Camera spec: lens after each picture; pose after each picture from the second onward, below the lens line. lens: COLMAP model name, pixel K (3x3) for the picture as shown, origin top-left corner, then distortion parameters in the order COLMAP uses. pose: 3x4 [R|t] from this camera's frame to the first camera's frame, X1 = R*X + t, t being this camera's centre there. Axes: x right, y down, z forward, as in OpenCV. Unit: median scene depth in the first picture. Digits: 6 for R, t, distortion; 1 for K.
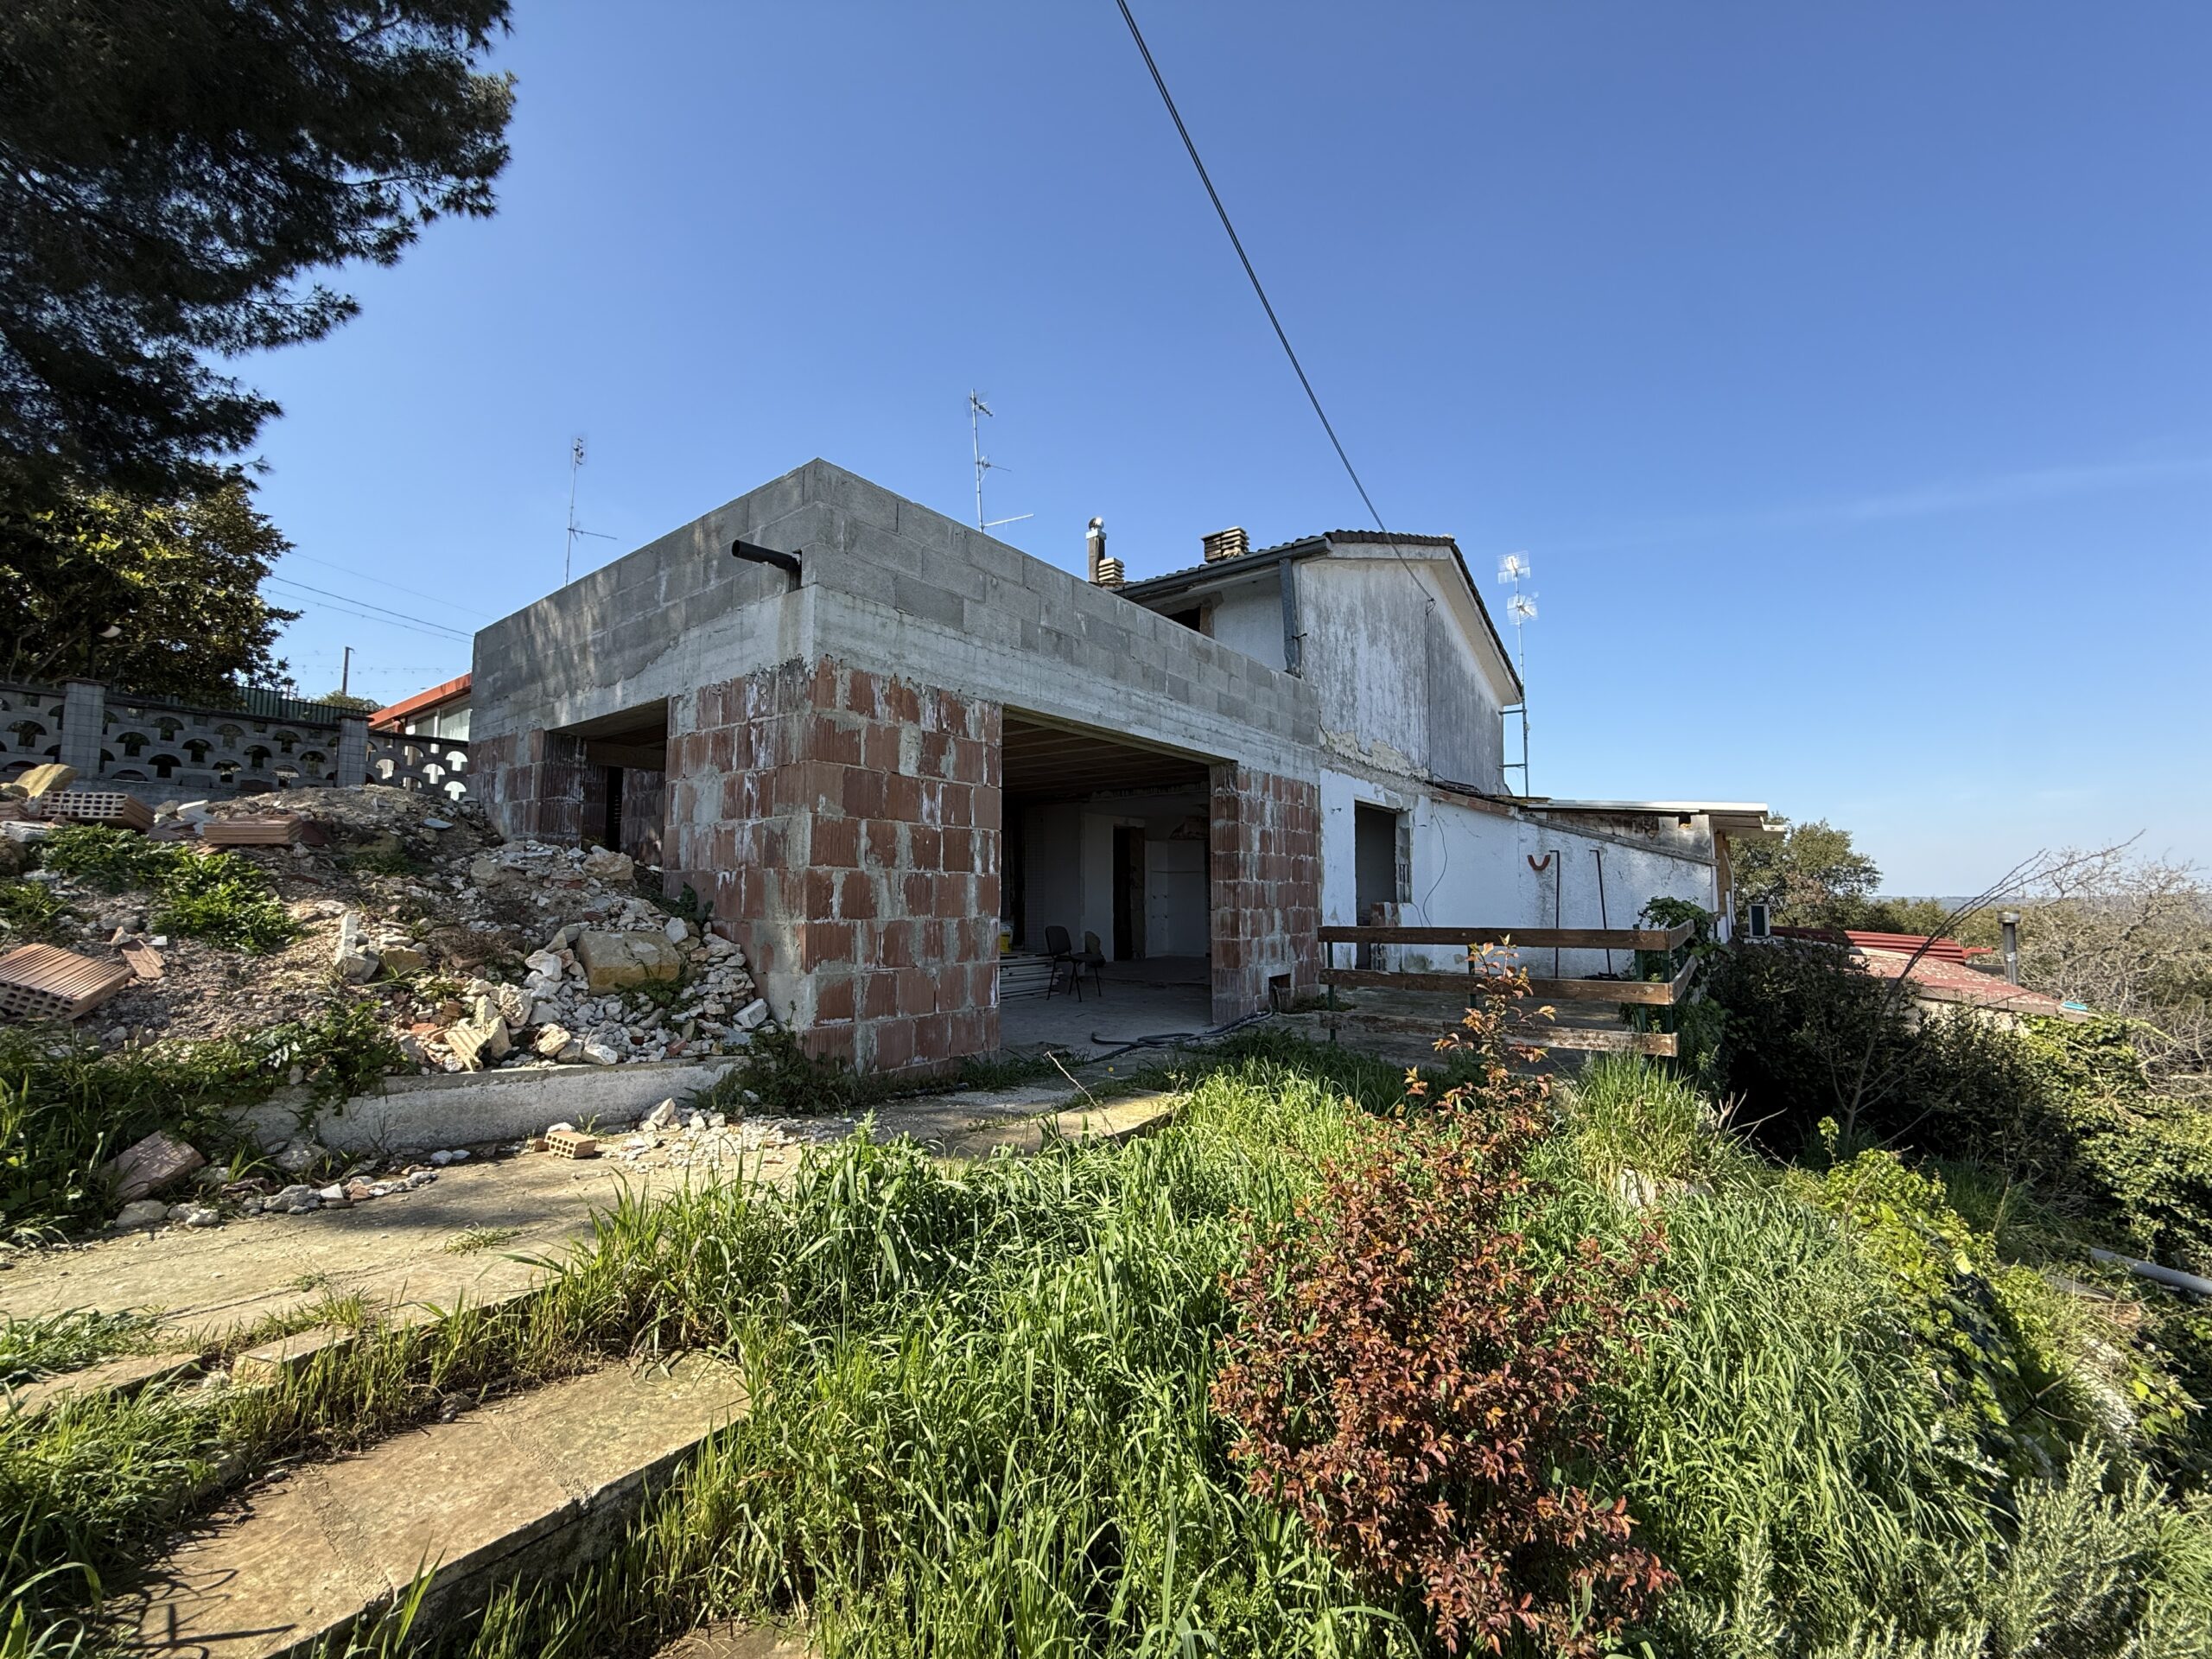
lens RADIAL K [[880.2, 0, 1099.1], [0, 880.2, 827.4], [0, 0, 1]] dist [-0.001153, 0.000356]
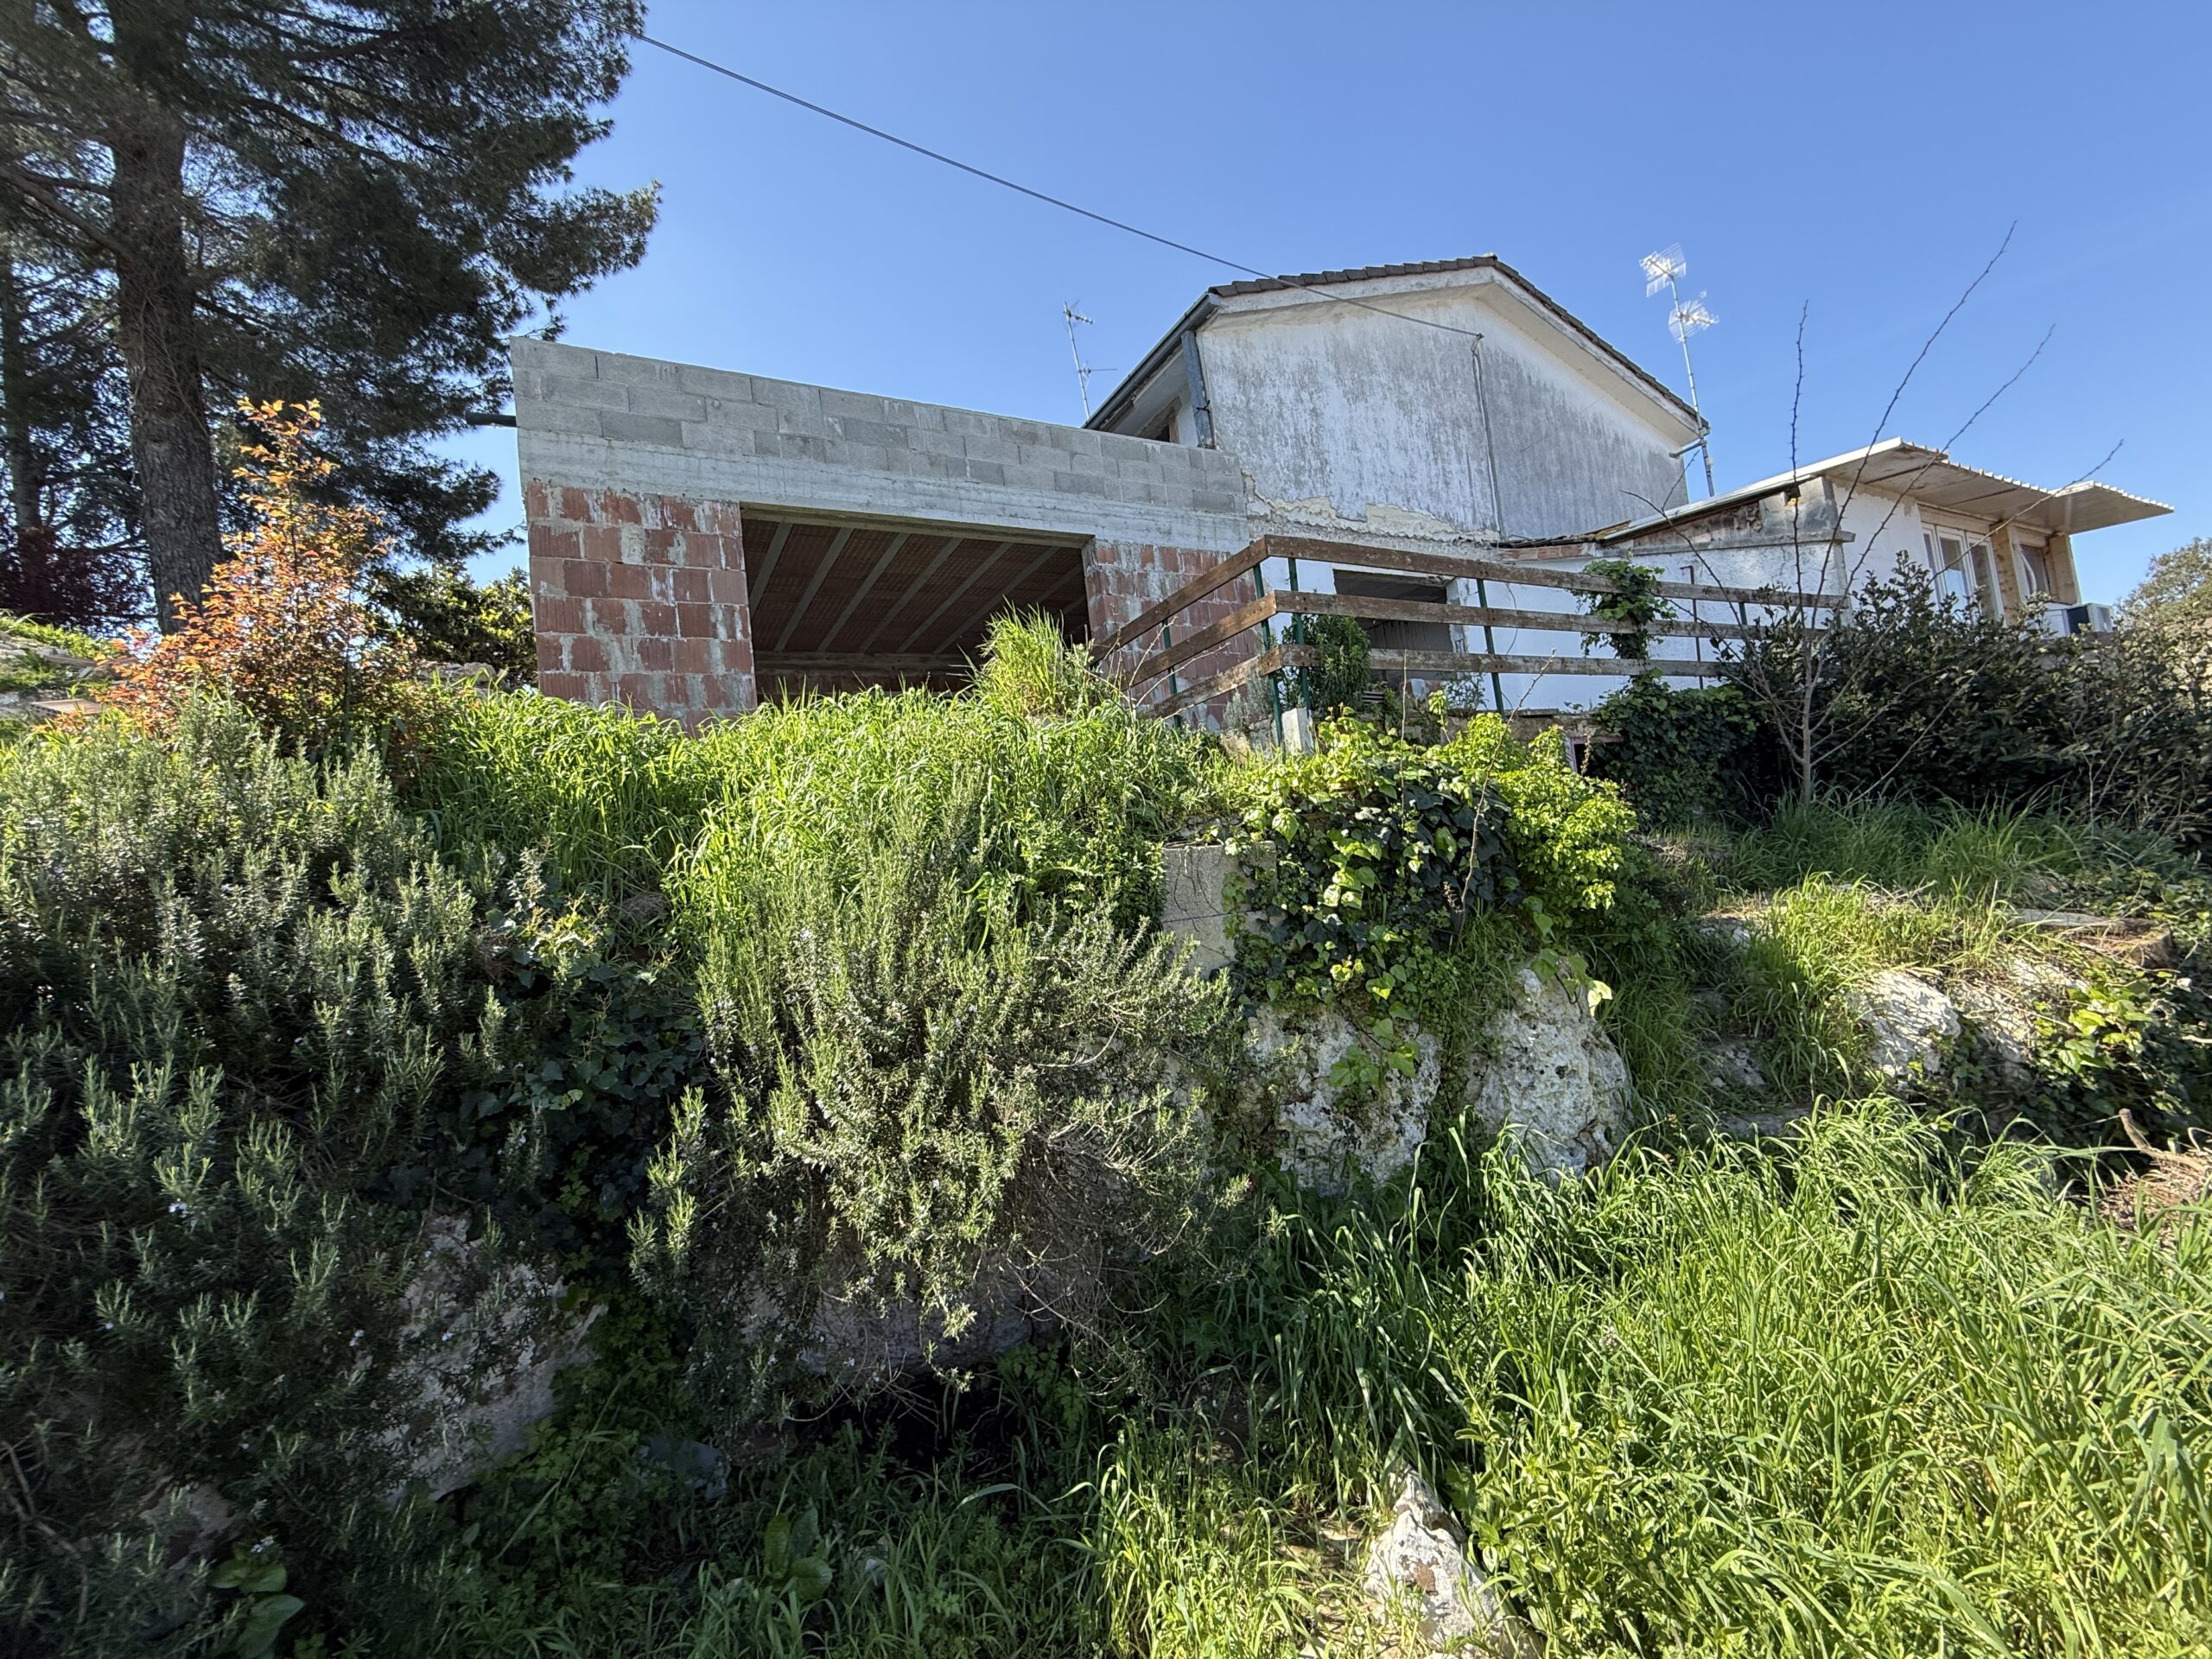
lens RADIAL K [[880.2, 0, 1101.2], [0, 880.2, 828.9], [0, 0, 1]] dist [-0.001153, 0.000356]
pose [[0.905981, -0.130219, -0.402793, 0.487348], [0.148588, 0.988792, 0.014544, 0.227711], [0.396384, -0.073026, 0.915176, 0.037400]]
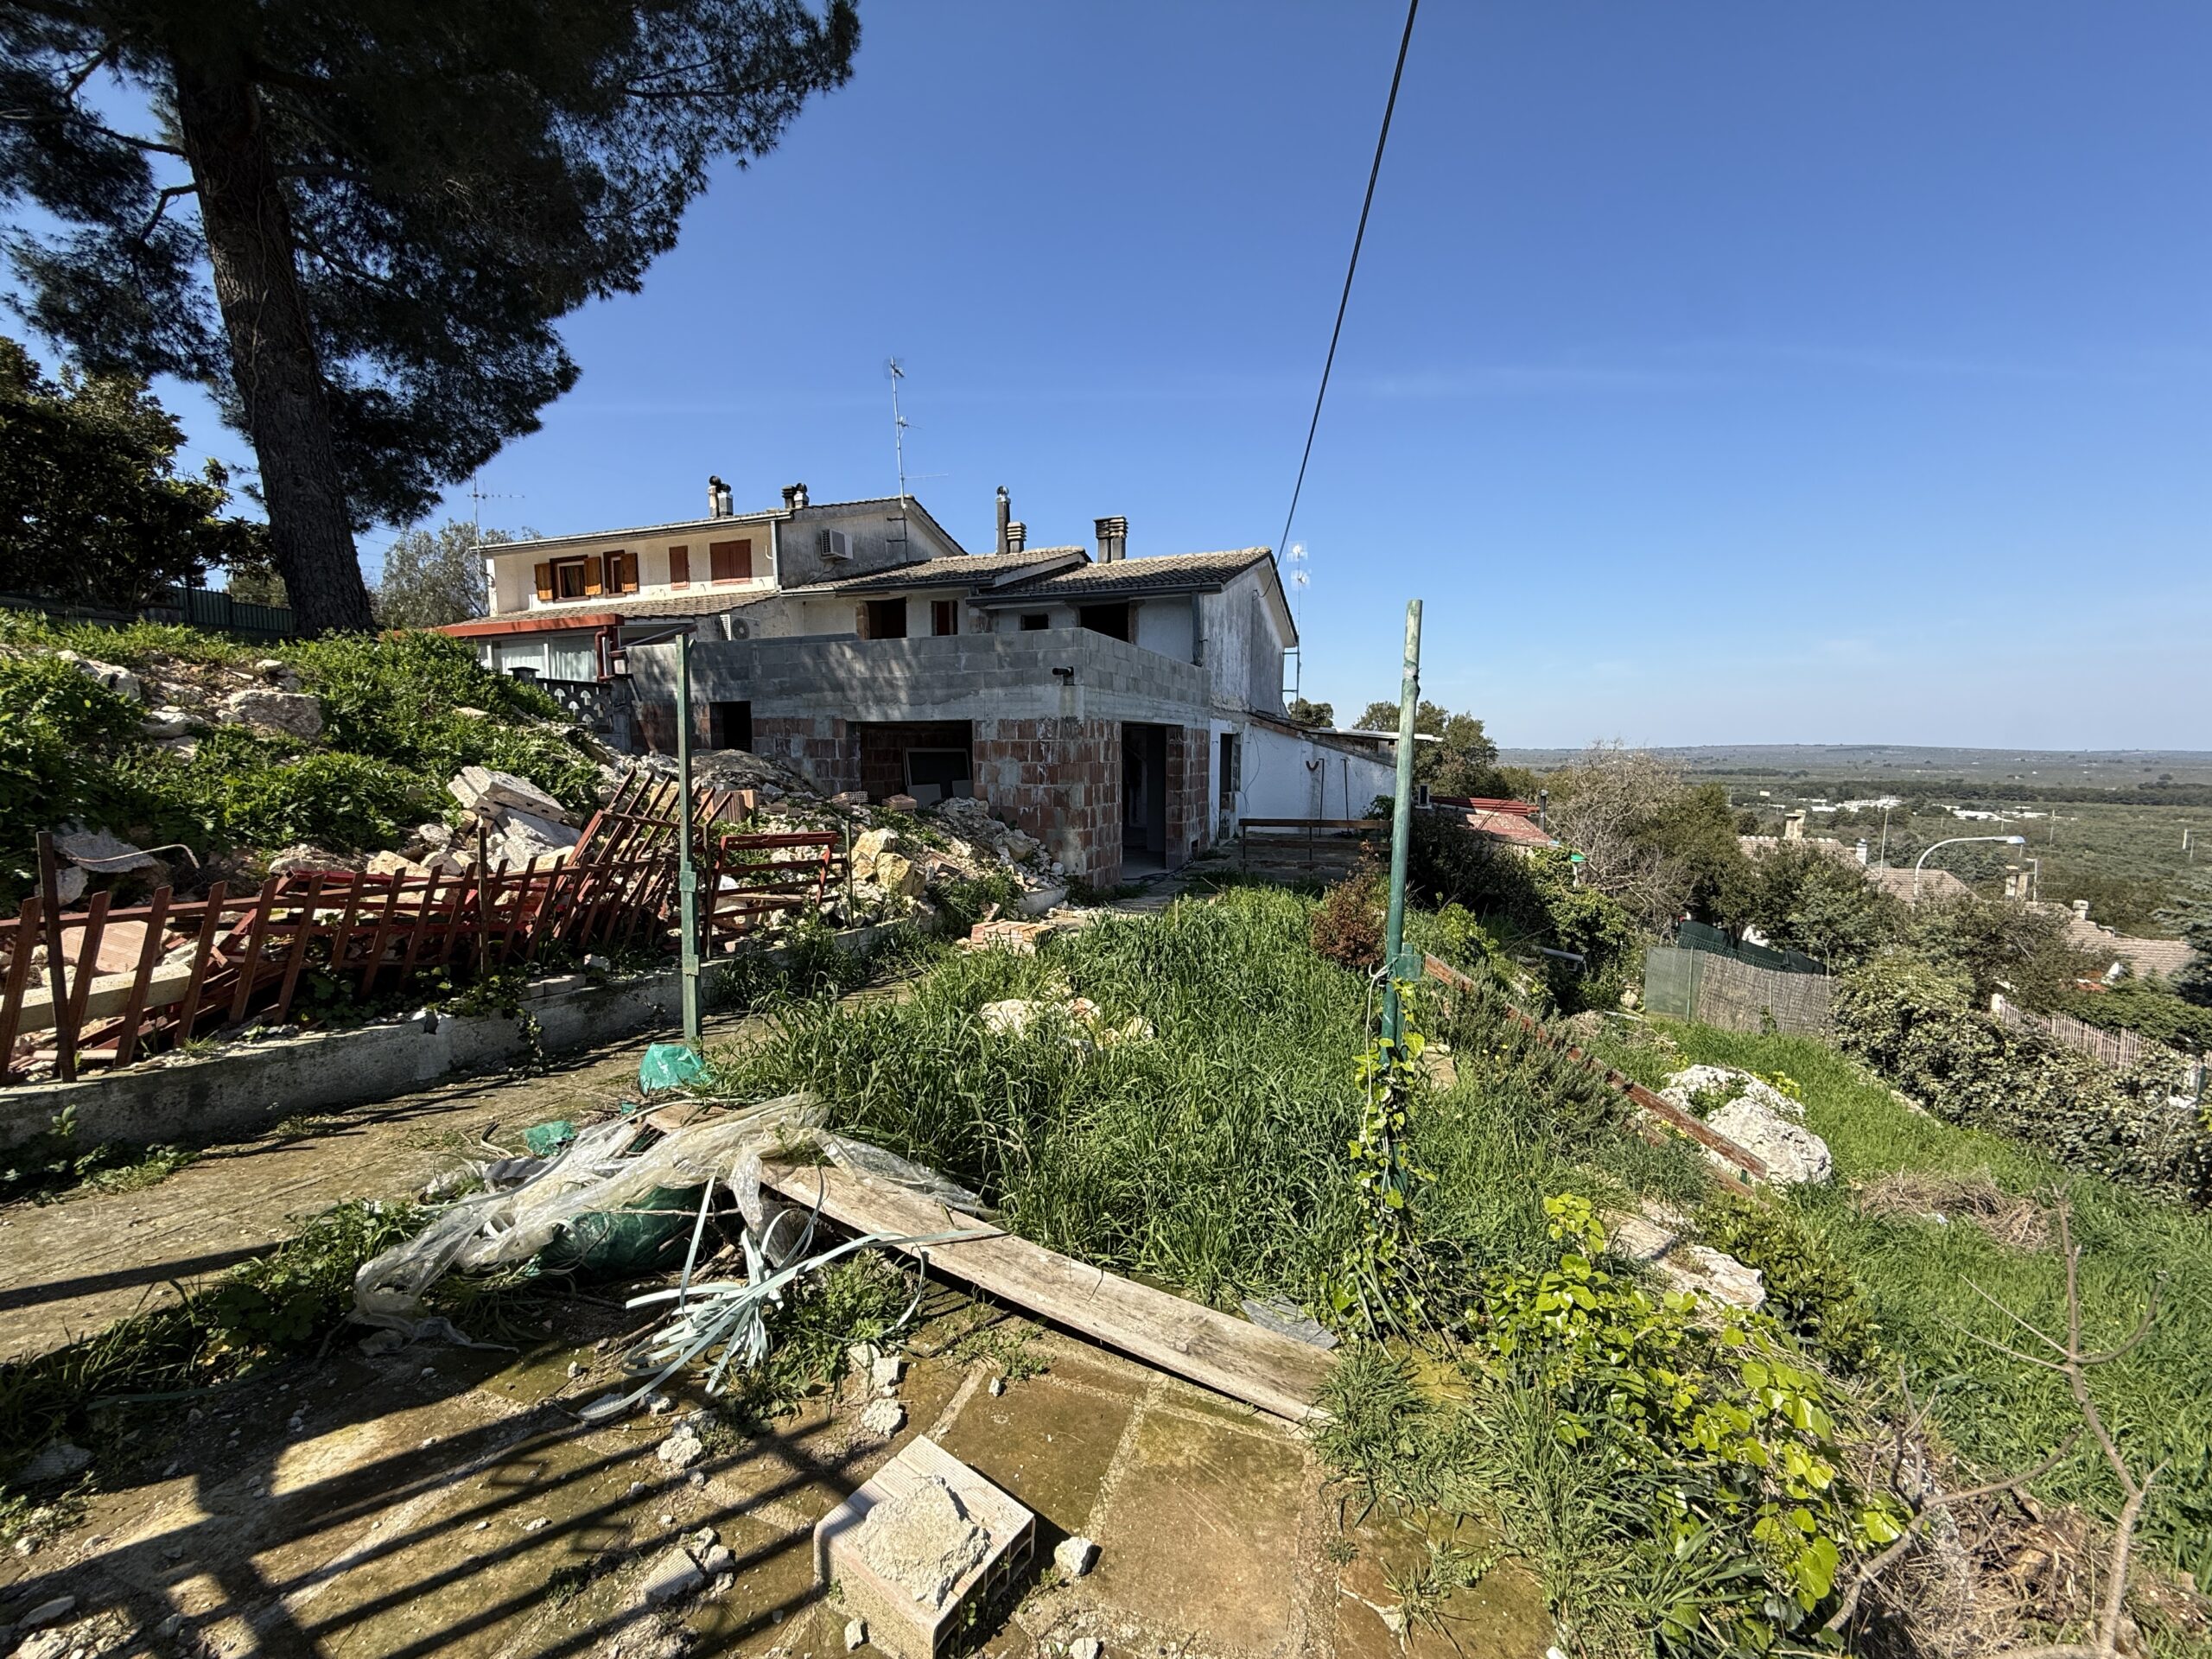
lens RADIAL K [[880.2, 0, 1099.8], [0, 880.2, 831.6], [0, 0, 1]] dist [-0.001153, 0.000356]
pose [[0.958718, -0.030029, 0.282767, -0.480481], [-0.018274, 0.985846, 0.166654, -0.144439], [-0.283769, -0.164942, 0.944600, -0.635027]]
